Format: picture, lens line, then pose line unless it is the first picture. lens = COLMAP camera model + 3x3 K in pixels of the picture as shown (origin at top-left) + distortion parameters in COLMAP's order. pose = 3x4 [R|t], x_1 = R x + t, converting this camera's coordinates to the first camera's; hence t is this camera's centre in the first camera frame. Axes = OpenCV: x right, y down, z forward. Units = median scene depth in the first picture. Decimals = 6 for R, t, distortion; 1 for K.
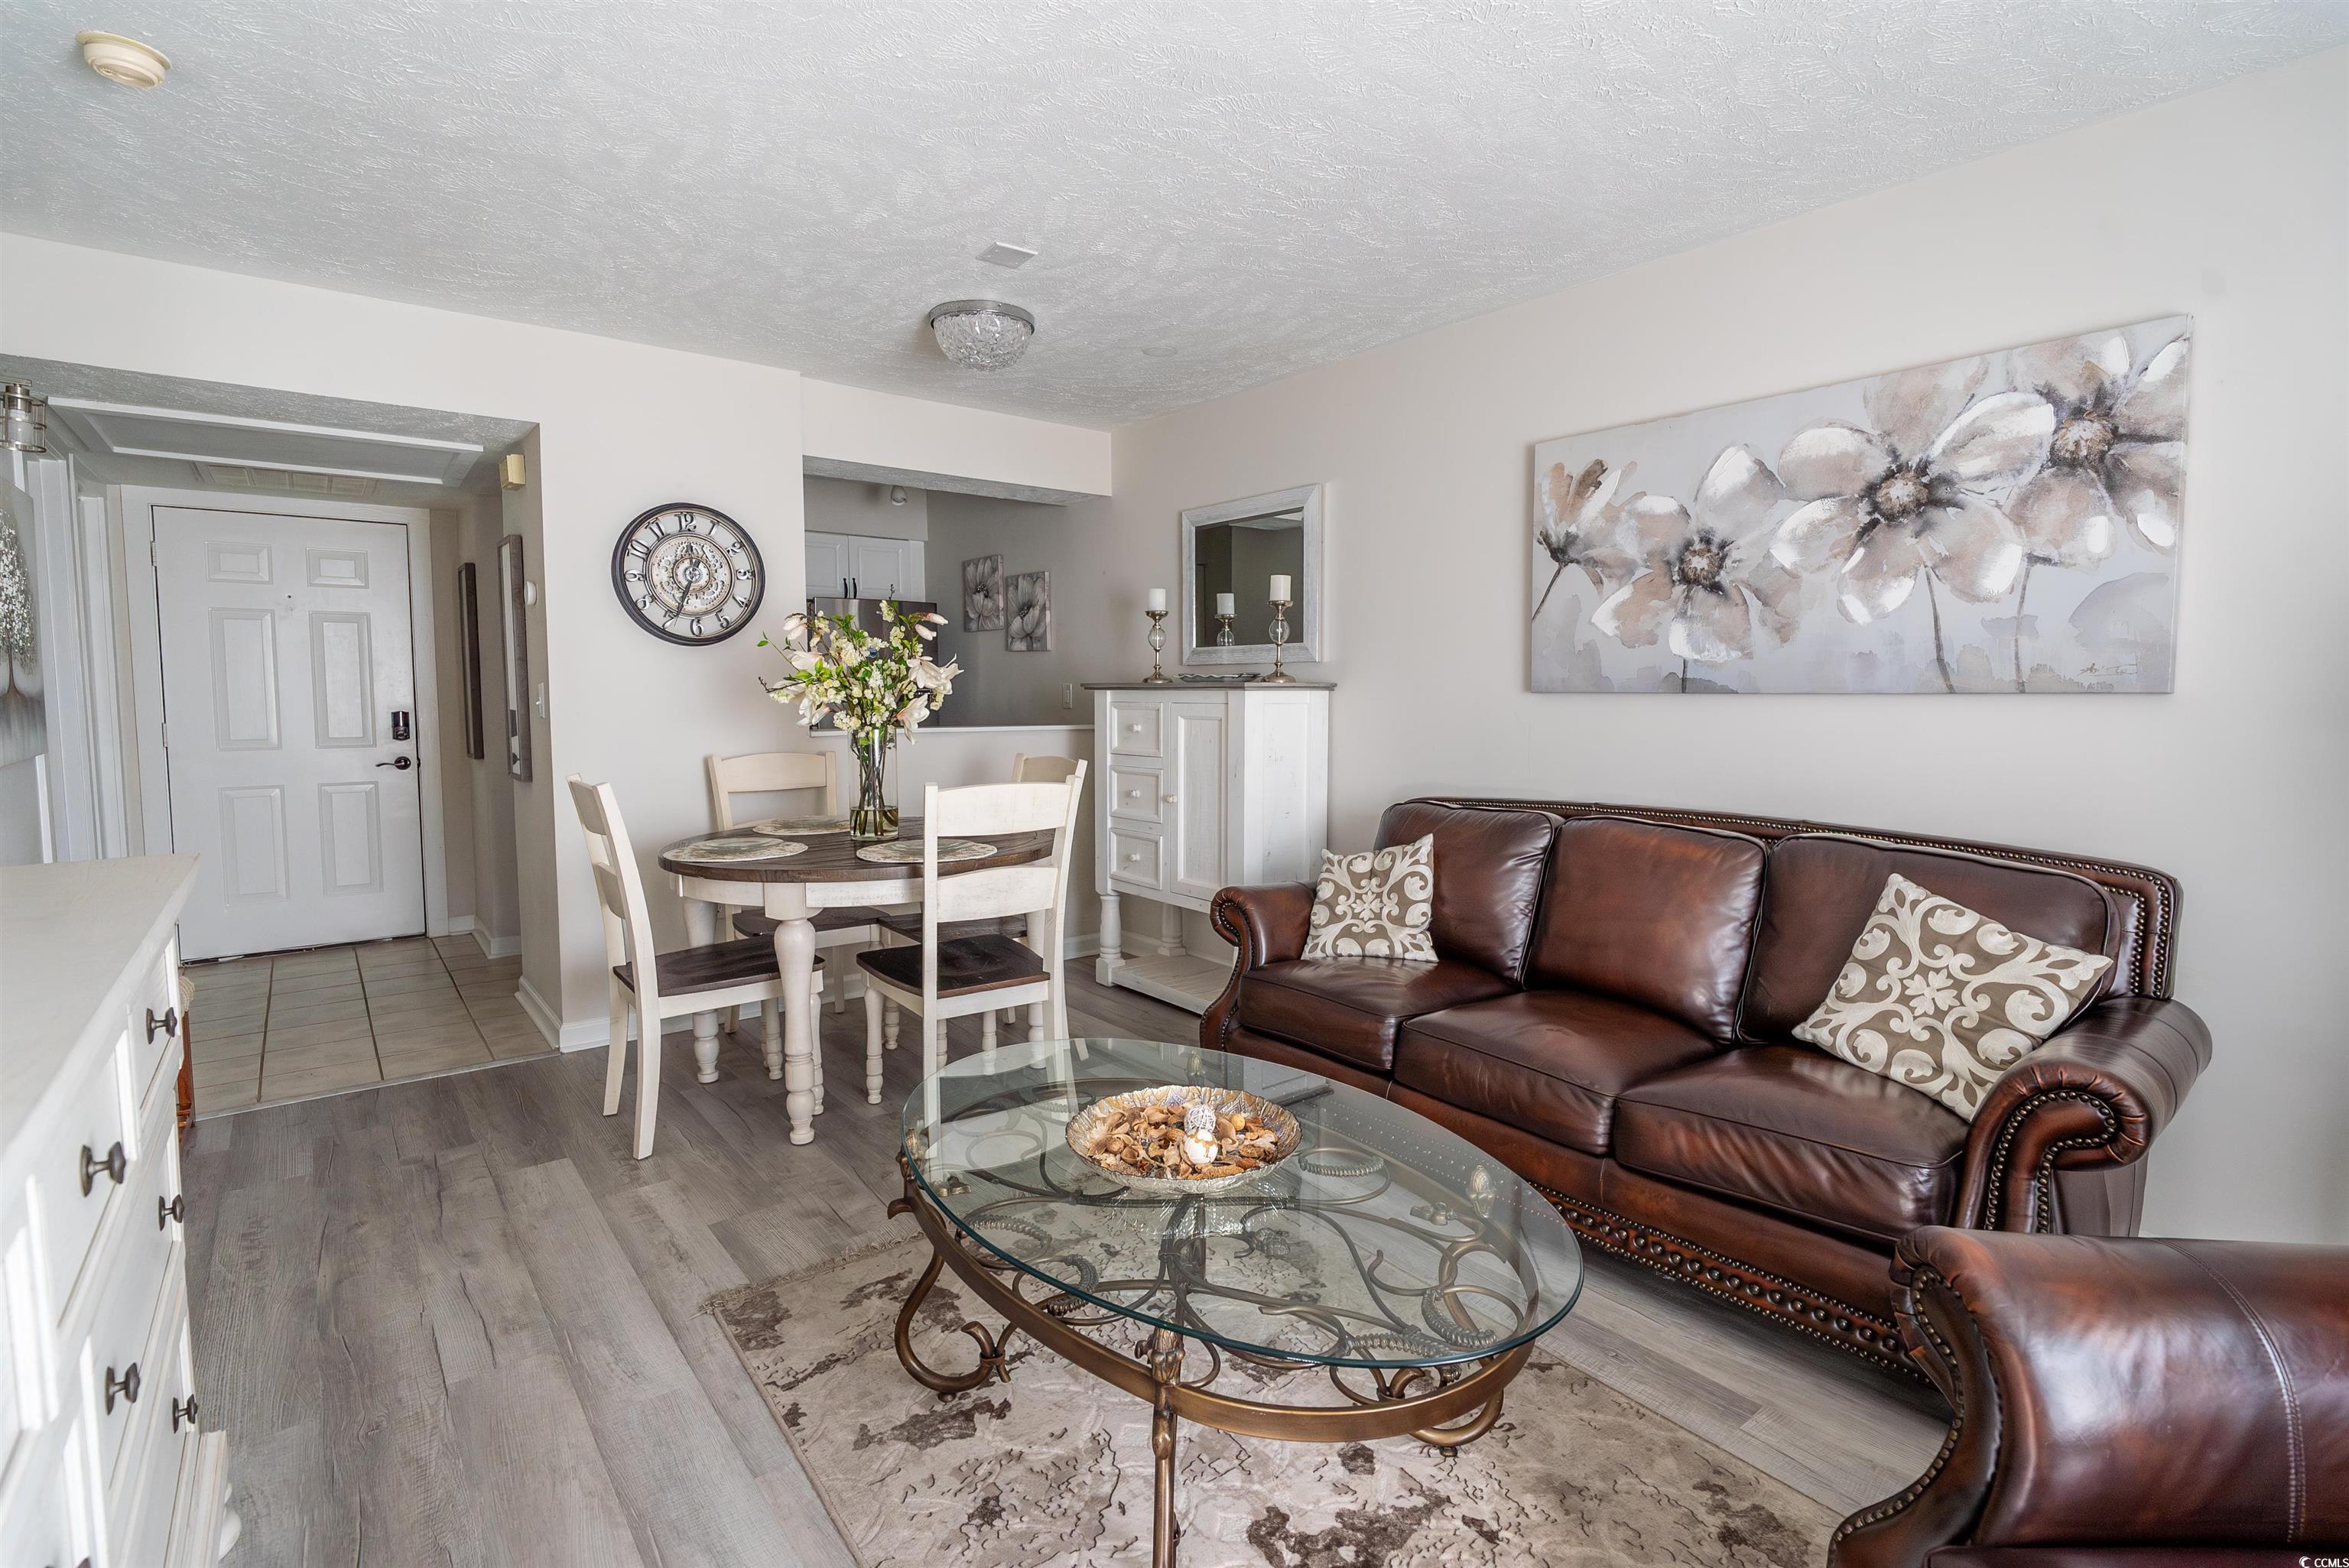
lens RADIAL K [[1089.5, 0, 1190.2], [0, 1089.5, 763.9], [0, 0, 1]] dist [0.003291, -0.012476]
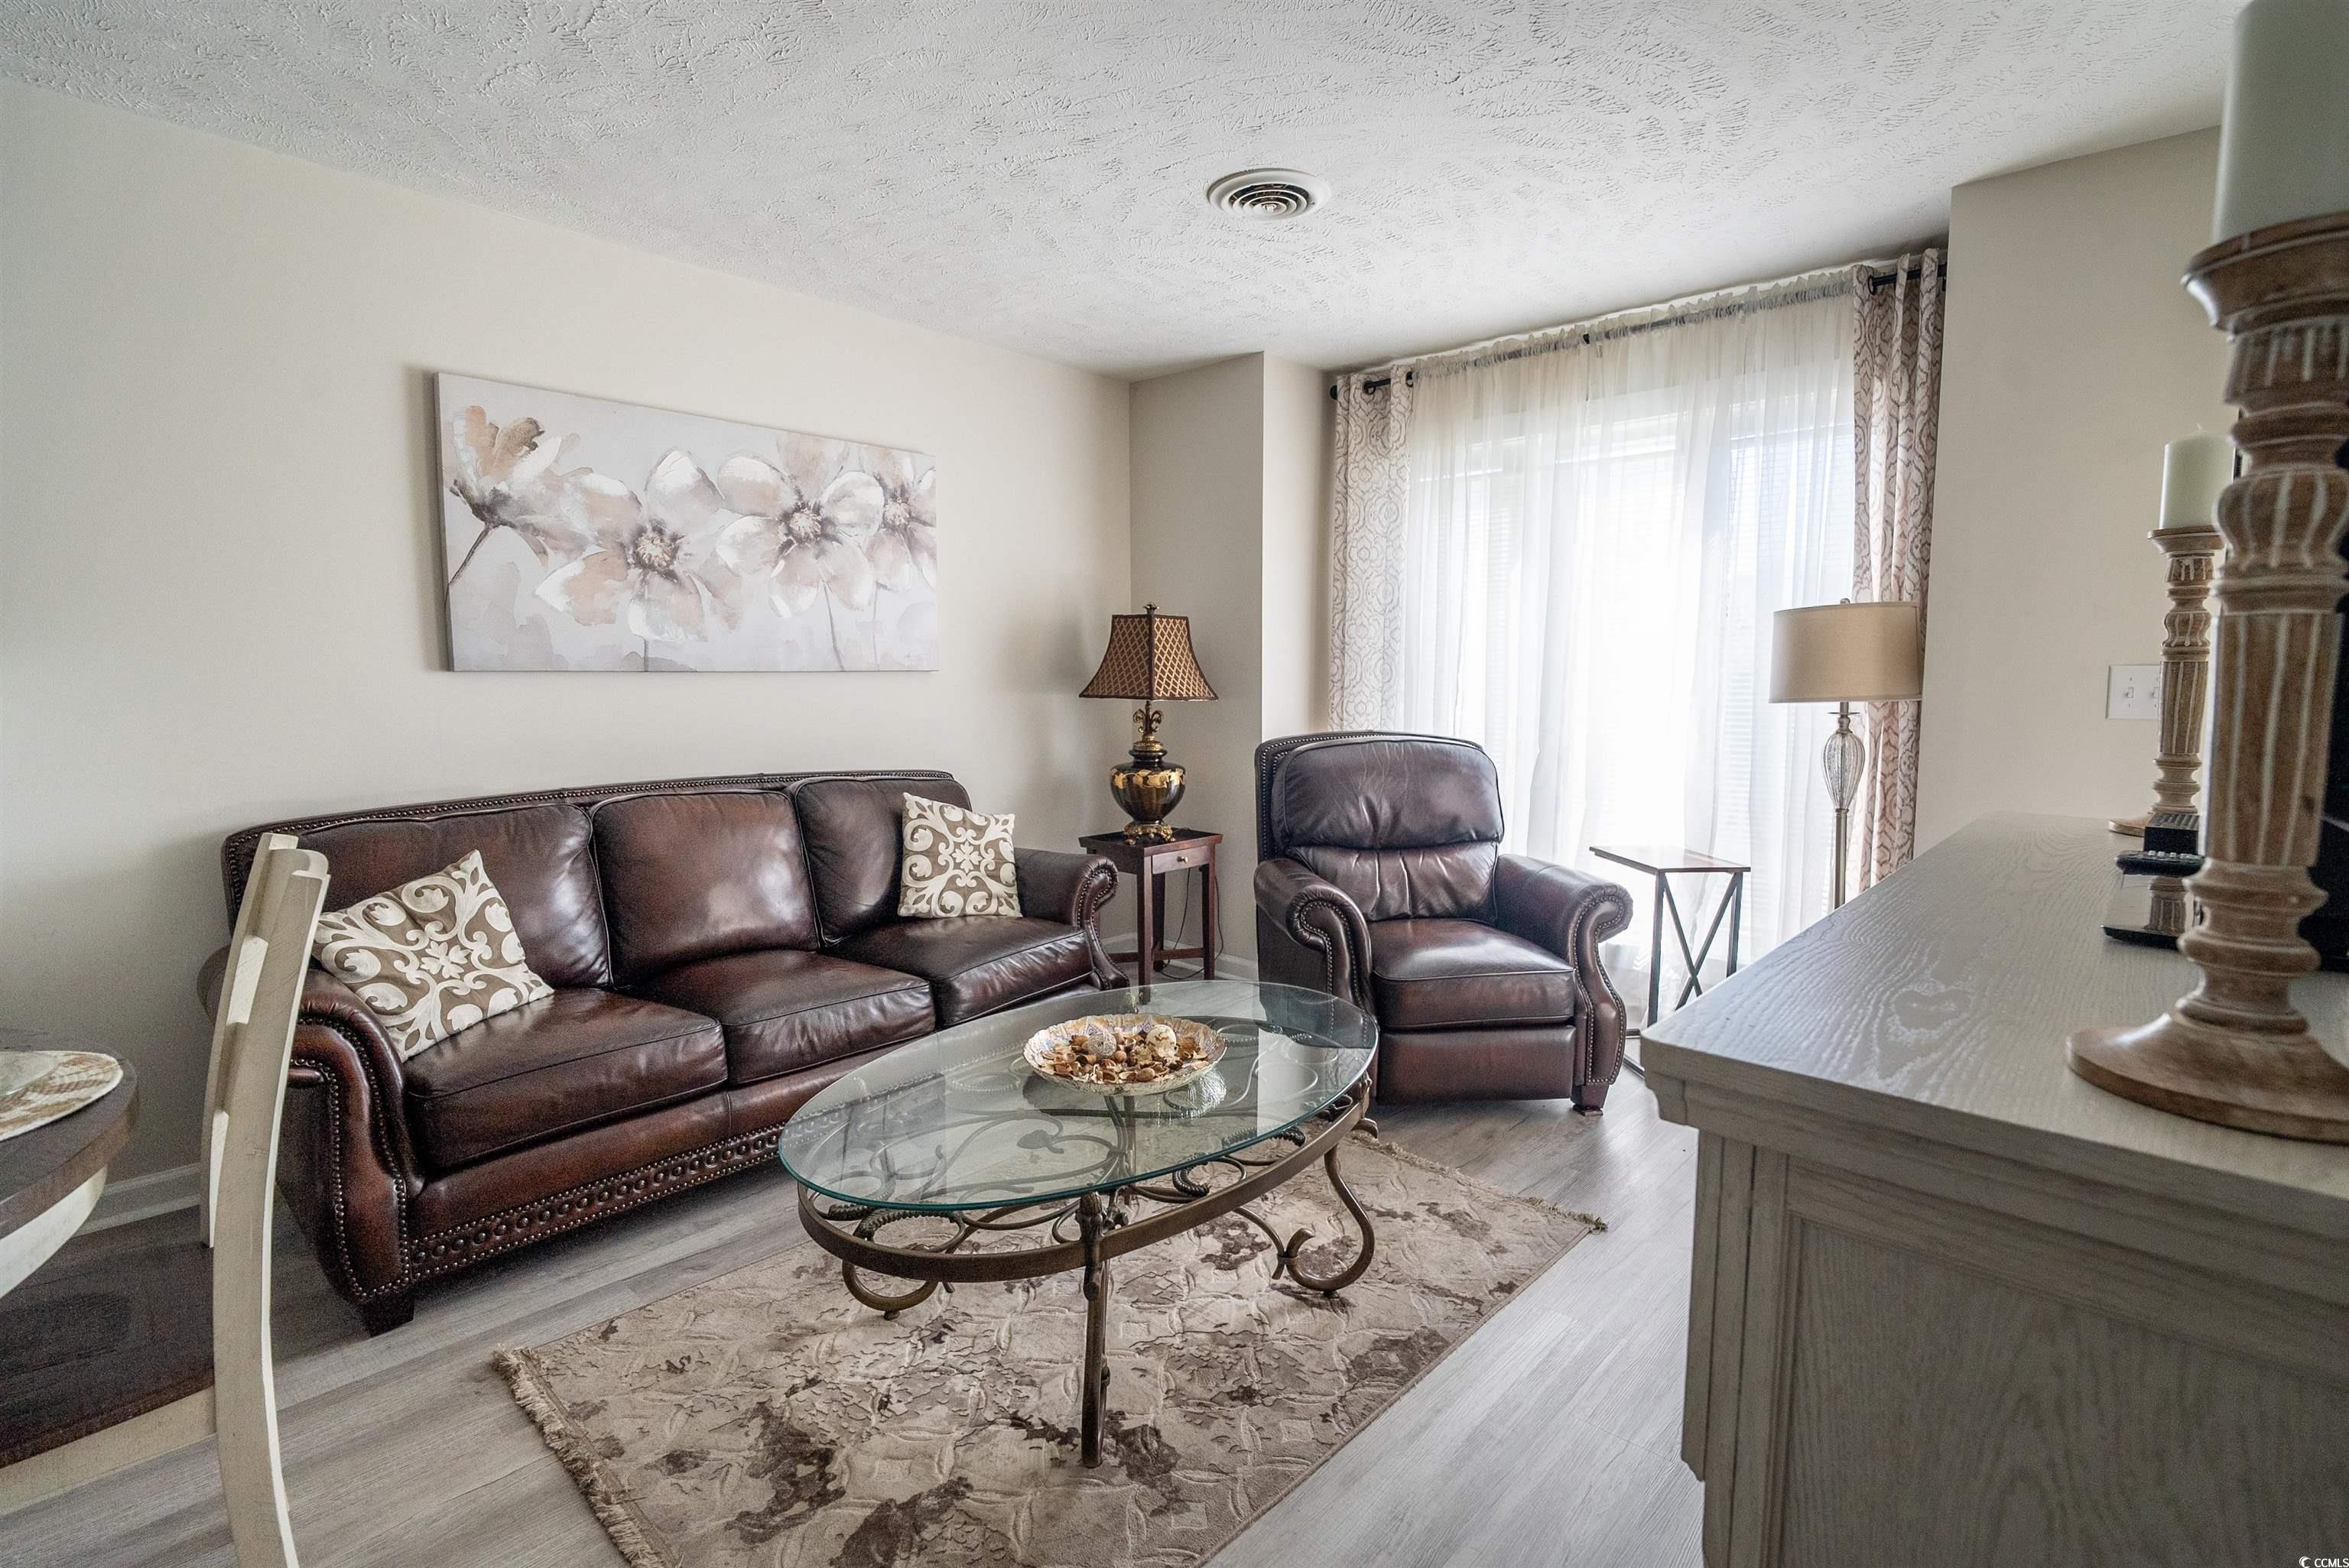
lens RADIAL K [[1107.1, 0, 1185.5], [0, 1107.1, 765.1], [0, 0, 1]] dist [-0.009551, -0.000749]
pose [[-0.160584, -0.085205, 0.983338, -0.708578], [0.064555, 0.993227, 0.096604, -0.045681], [-0.984909, 0.078992, -0.153996, 0.671693]]
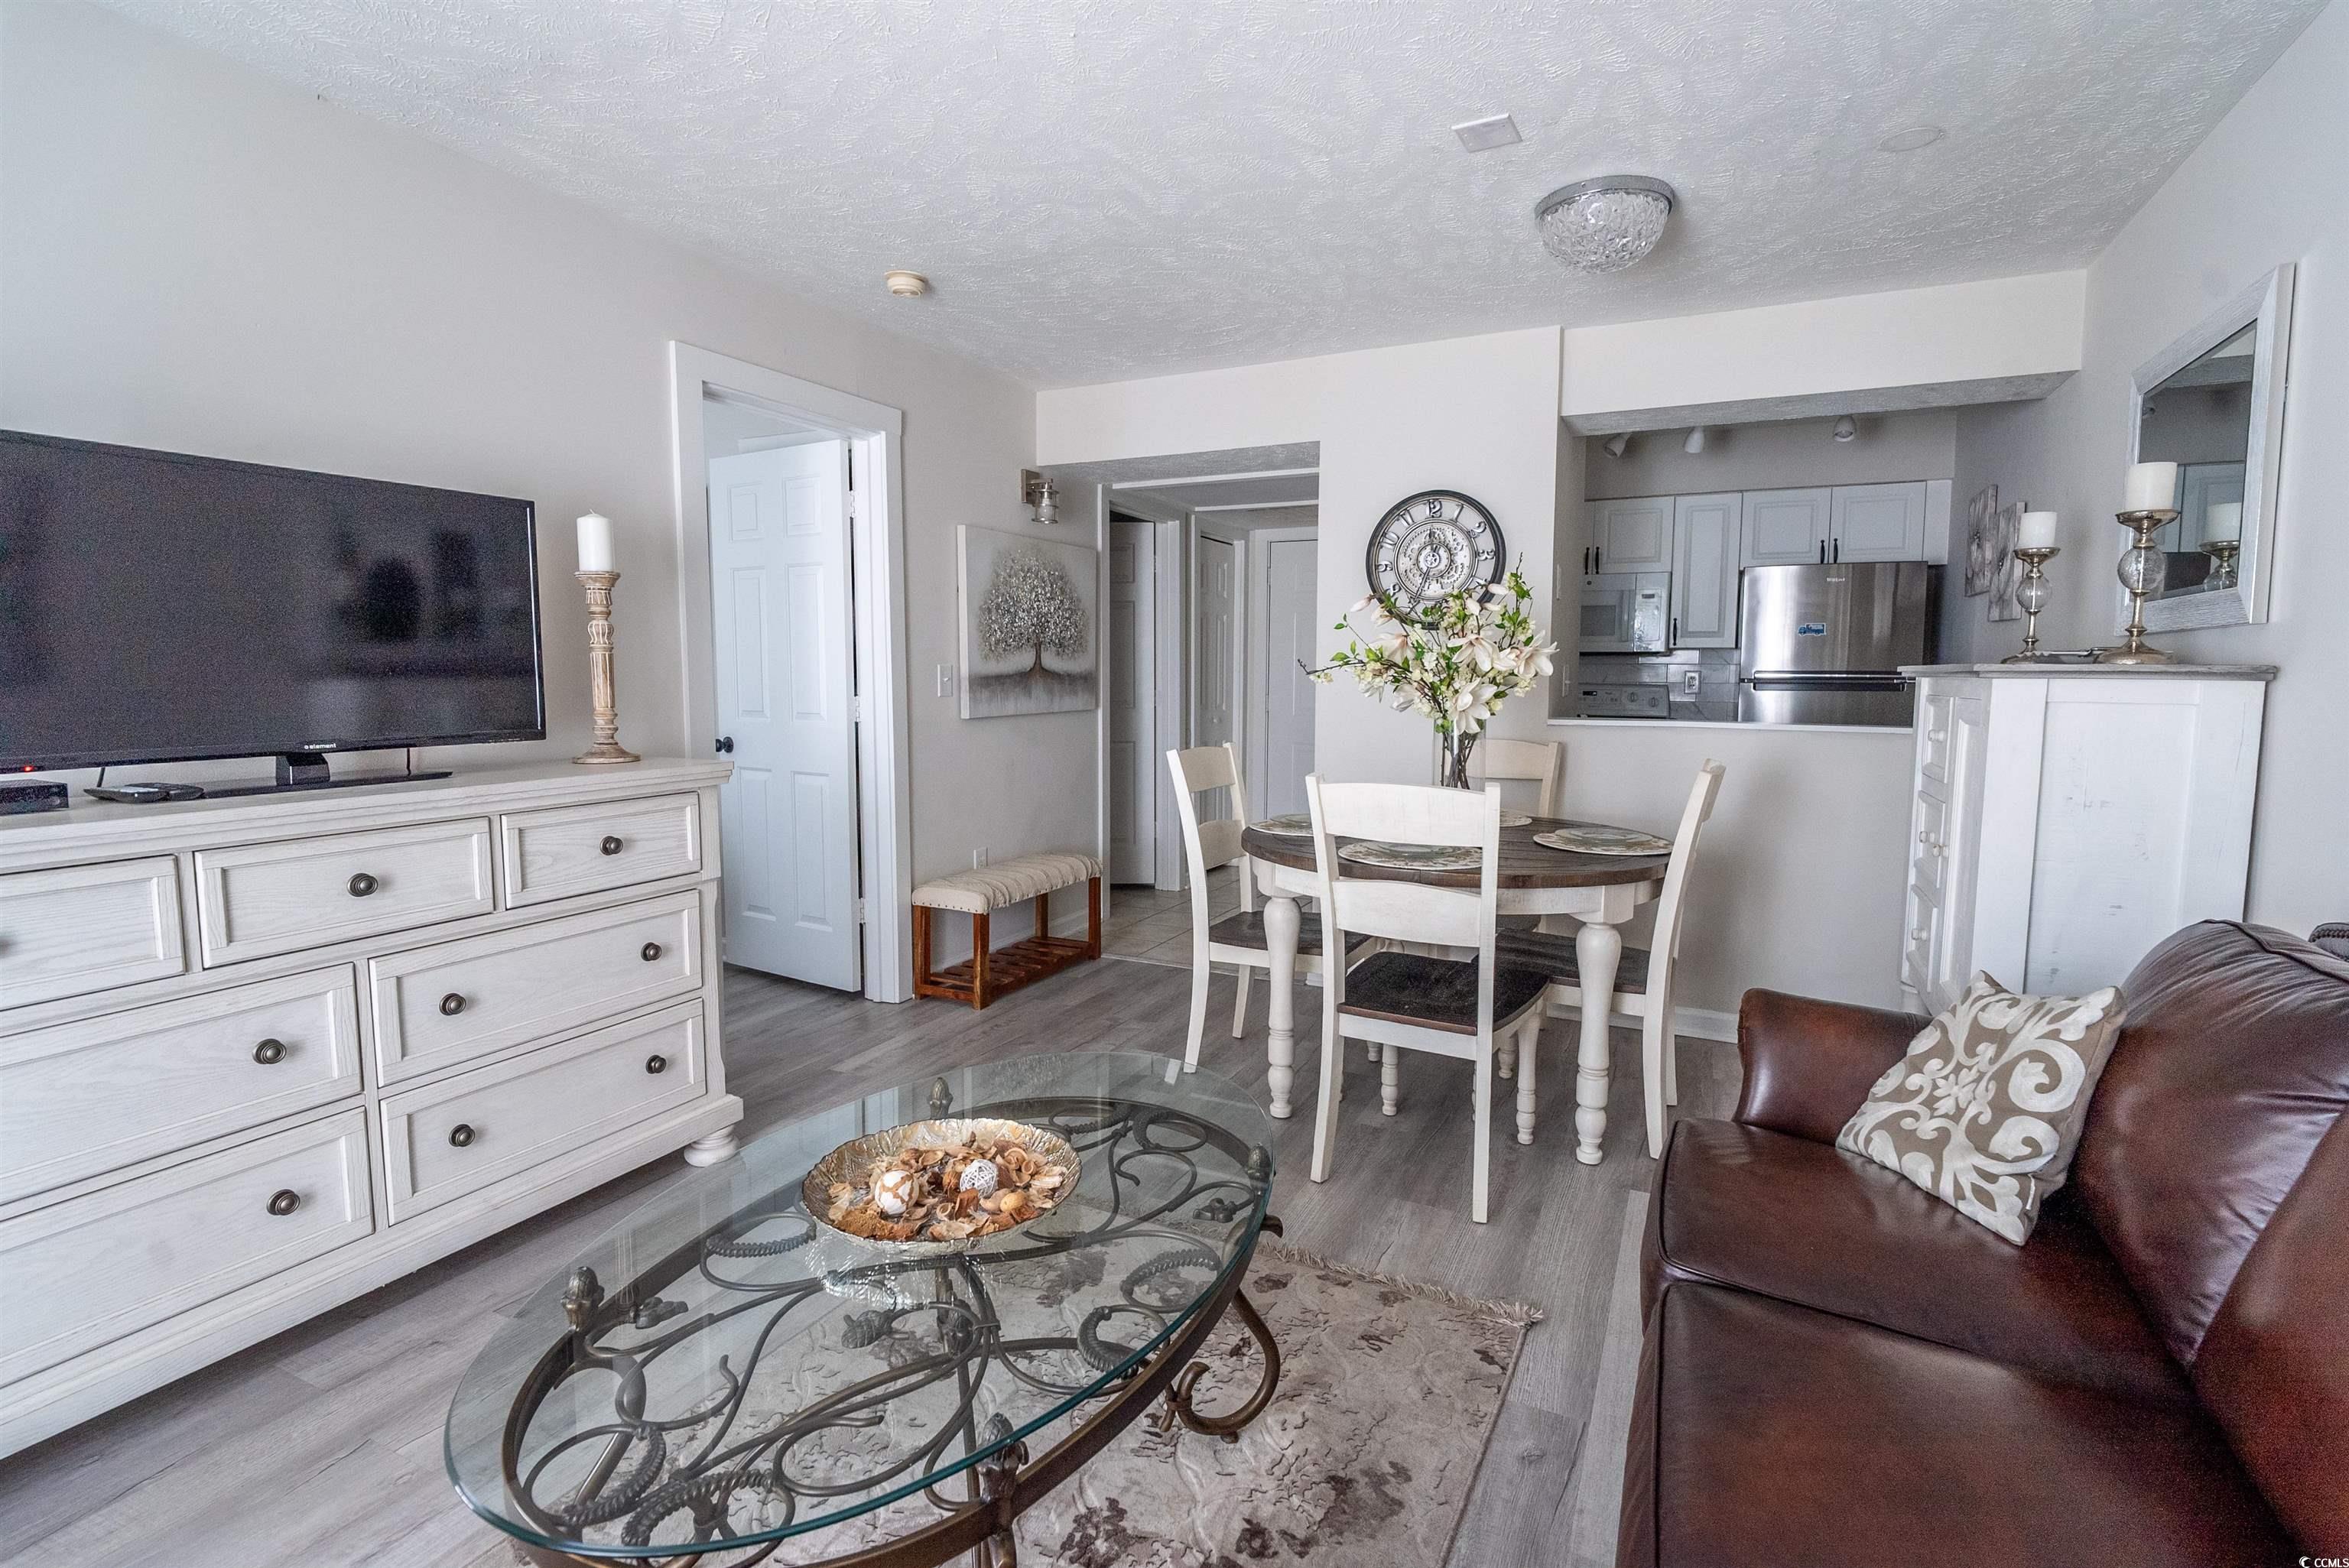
lens RADIAL K [[1089.5, 0, 1190.2], [0, 1089.5, 763.9], [0, 0, 1]] dist [0.003291, -0.012476]
pose [[0.425315, 0.080150, -0.901489, 0.511224], [-0.068851, 0.996050, 0.056074, -0.032768], [0.902423, 0.038220, 0.429153, 0.482776]]
